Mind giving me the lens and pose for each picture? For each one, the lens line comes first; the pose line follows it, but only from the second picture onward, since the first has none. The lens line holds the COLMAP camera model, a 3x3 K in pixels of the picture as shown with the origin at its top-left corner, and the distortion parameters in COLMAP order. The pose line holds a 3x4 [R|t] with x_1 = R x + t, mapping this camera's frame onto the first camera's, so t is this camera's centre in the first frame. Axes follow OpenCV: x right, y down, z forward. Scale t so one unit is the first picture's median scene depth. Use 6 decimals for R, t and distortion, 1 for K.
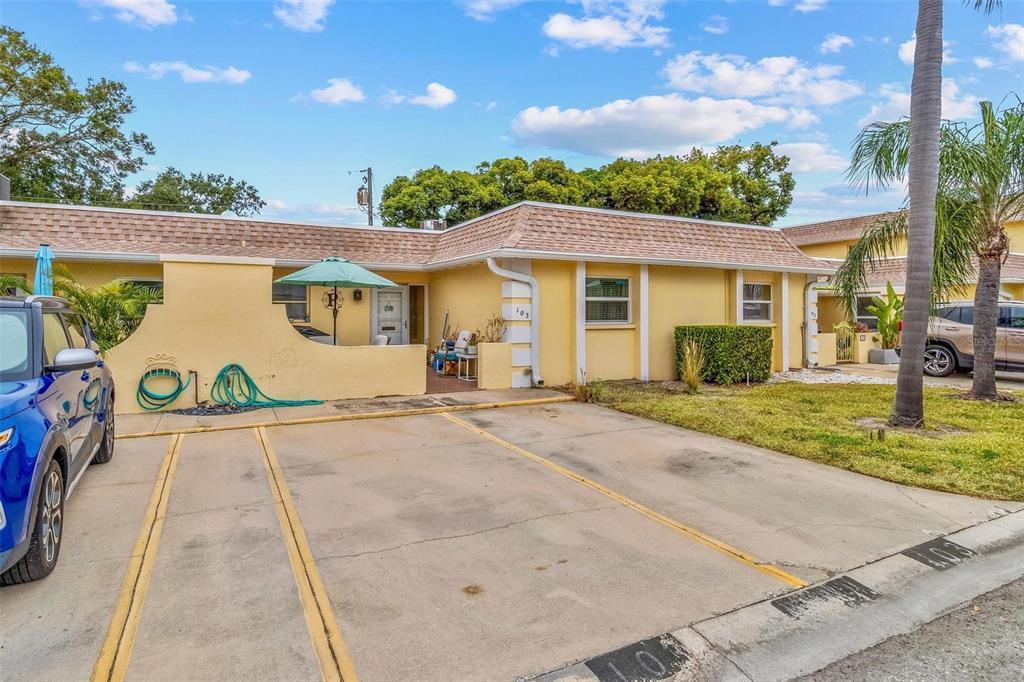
lens RADIAL K [[573.4, 0, 511.4], [0, 573.4, 314.2], [0, 0, 1]] dist [-0.002274, -0.000758]
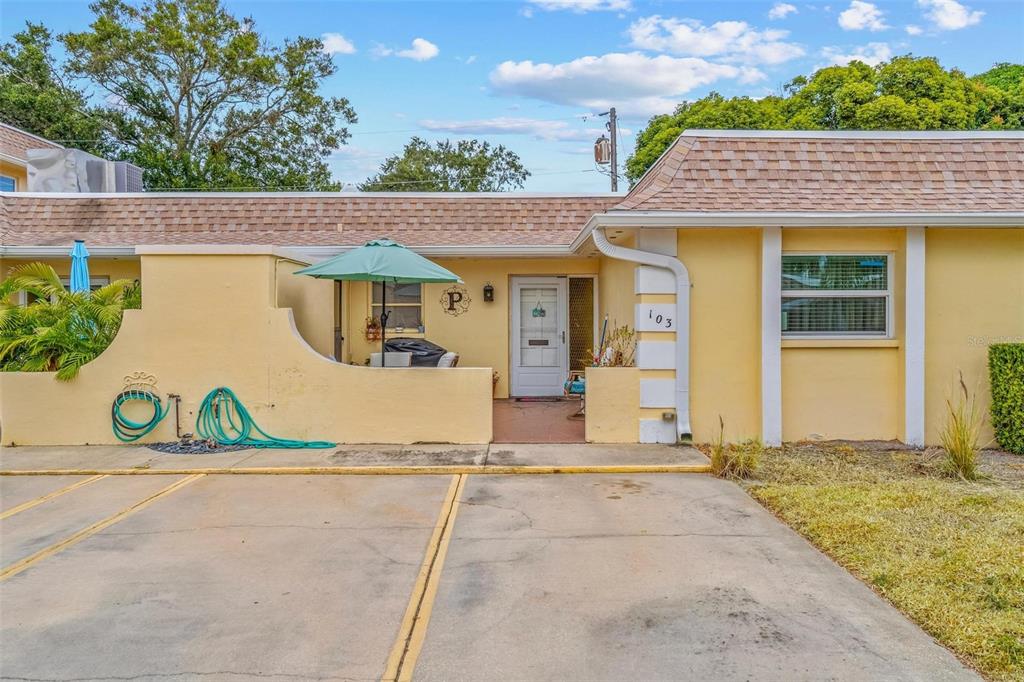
lens RADIAL K [[829.1, 0, 512.0], [0, 829.1, 341.0], [0, 0, 1]] dist [0.001136, -0.001355]
pose [[0.891106, 0.009153, -0.453704, 0.241996], [0.001389, 0.999737, 0.022896, 0.000766], [0.453794, -0.021033, 0.890858, 0.139886]]
